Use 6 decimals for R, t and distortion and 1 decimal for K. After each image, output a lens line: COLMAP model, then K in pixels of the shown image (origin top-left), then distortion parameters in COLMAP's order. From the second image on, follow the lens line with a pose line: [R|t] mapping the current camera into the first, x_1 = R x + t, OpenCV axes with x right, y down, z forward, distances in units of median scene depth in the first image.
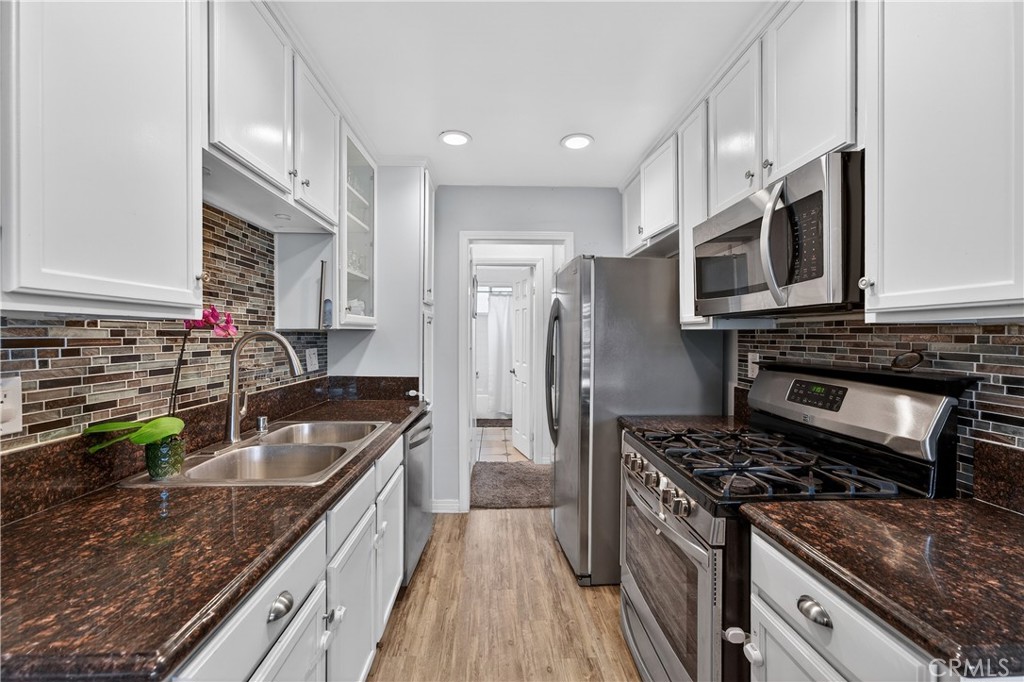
lens RADIAL K [[405.2, 0, 510.0], [0, 405.2, 336.7], [0, 0, 1]] dist [-0.022088, 0.012116]
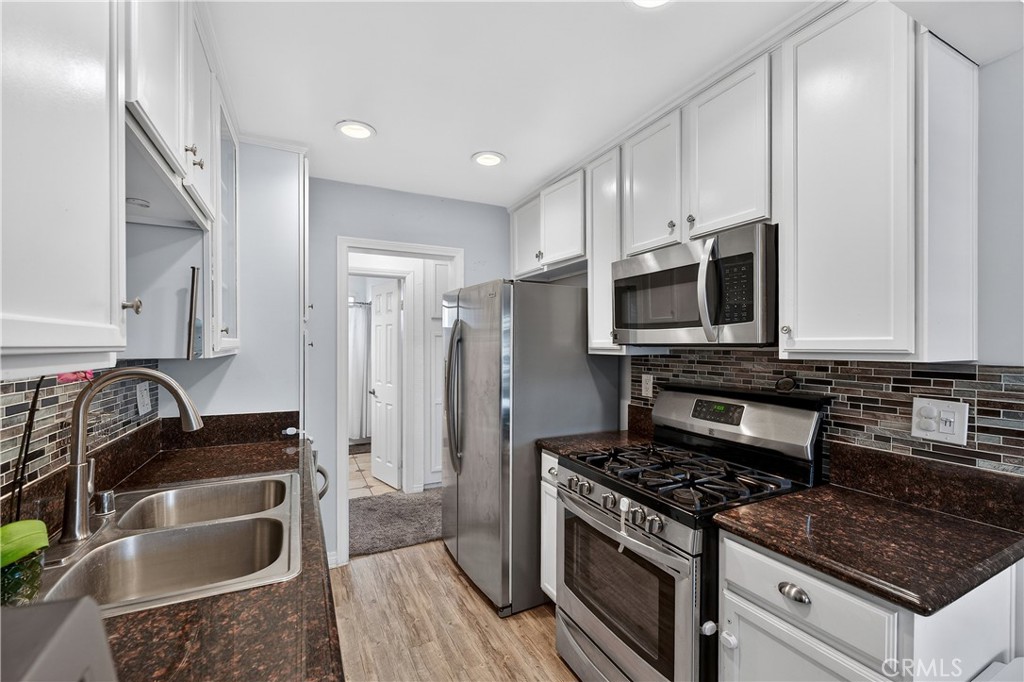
lens RADIAL K [[425.4, 0, 510.0], [0, 425.4, 345.5], [0, 0, 1]] dist [0.001273, 0.000210]
pose [[0.914548, 0.000450, 0.404477, -0.316736], [0.000987, 0.999994, -0.003346, -0.050531], [-0.404476, 0.003459, 0.914542, 0.067382]]
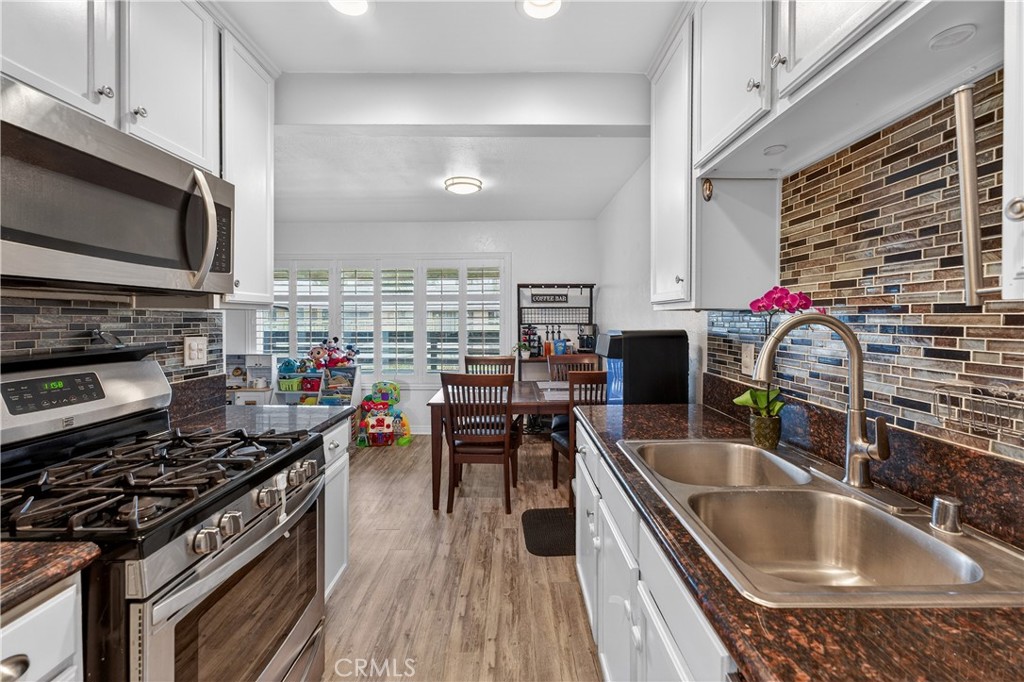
lens RADIAL K [[423.8, 0, 516.4], [0, 423.8, 332.1], [0, 0, 1]] dist [0.000485, 0.000125]
pose [[-0.999518, -0.007178, 0.030205, -0.152129], [-0.006066, 0.999306, 0.036752, -0.008353], [-0.030448, 0.036551, -0.998868, 1.689200]]
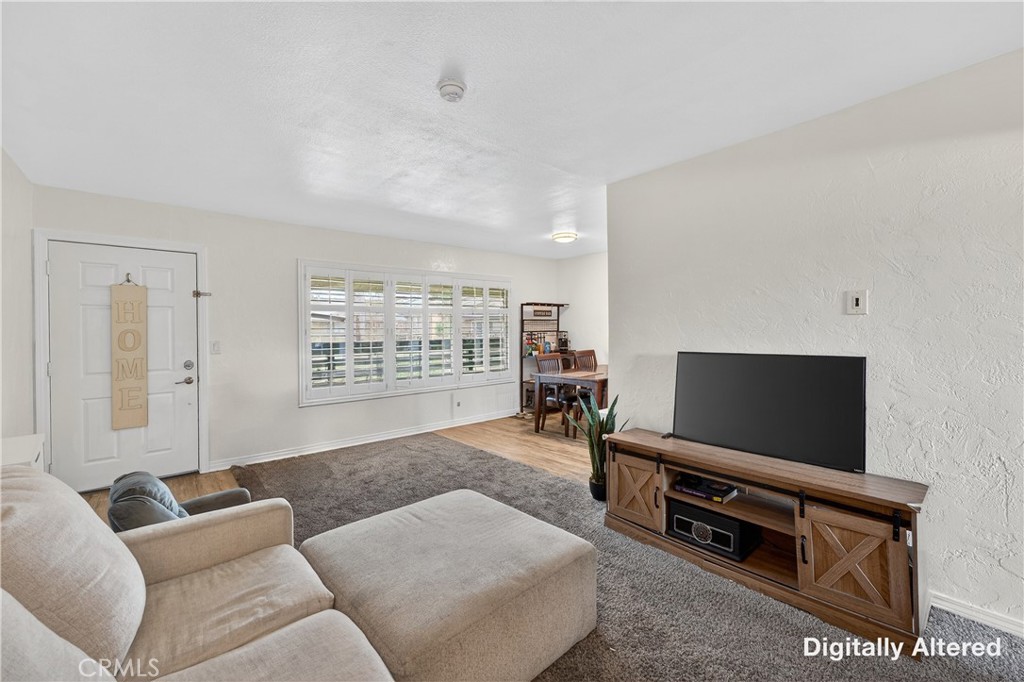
lens RADIAL K [[423.8, 0, 516.4], [0, 423.8, 332.1], [0, 0, 1]] dist [0.000485, 0.000125]
pose [[-0.768543, 0.006486, -0.639766, 2.687773], [0.001442, 0.999964, 0.008406, 0.013731], [0.639797, 0.005538, -0.768524, 1.751251]]
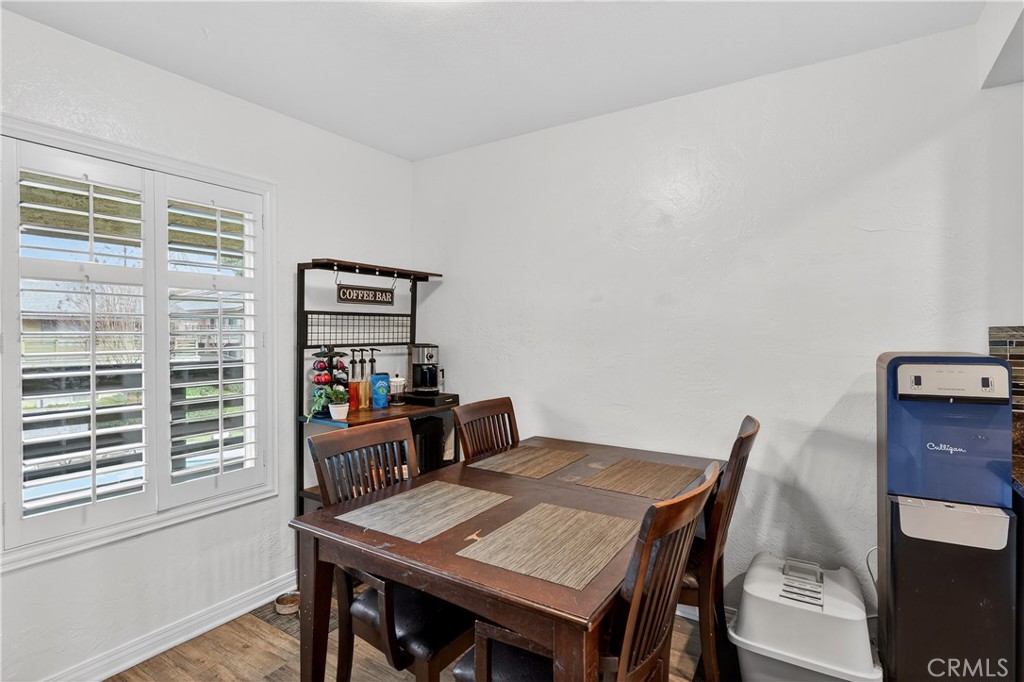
lens RADIAL K [[513.9, 0, 512.0], [0, 513.9, 341.0], [0, 0, 1]] dist [0.005043, 0.000952]
pose [[-0.579656, 0.007989, -0.814822, 0.927184], [-0.006725, 0.999871, 0.014588, -0.004231], [0.814834, 0.013935, -0.579527, 0.109678]]
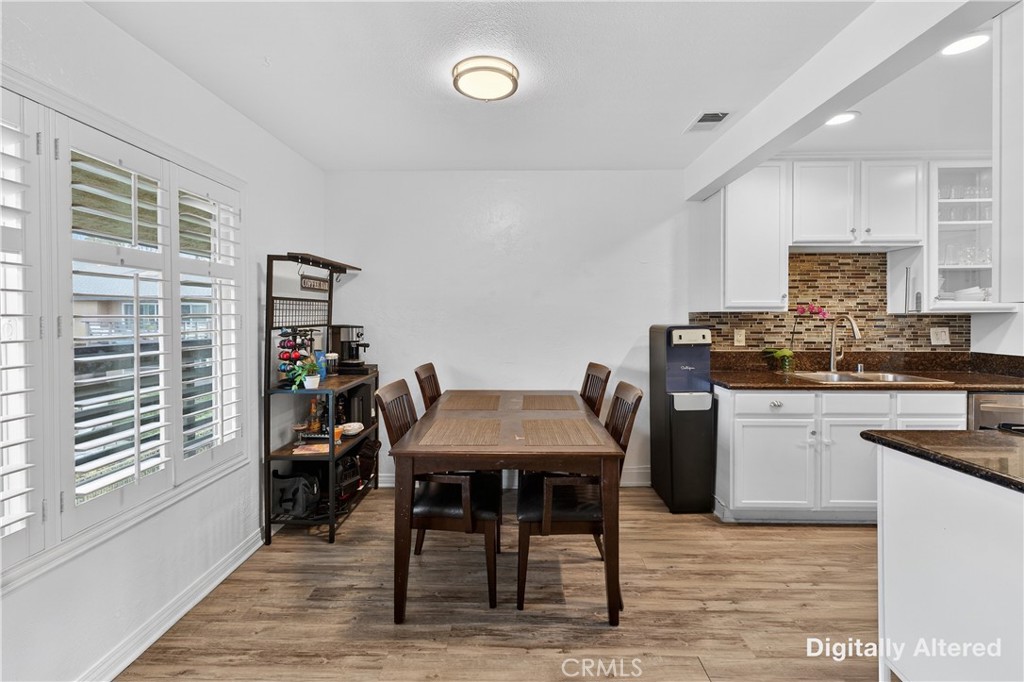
lens RADIAL K [[438.3, 0, 509.8], [0, 438.3, 321.6], [0, 0, 1]] dist [0.011842, 0.000337]
pose [[-0.057502, 0.008235, -0.998311, 1.558224], [-0.002891, 0.999960, 0.008415, 0.003532], [0.998341, 0.003370, -0.057476, -0.462831]]
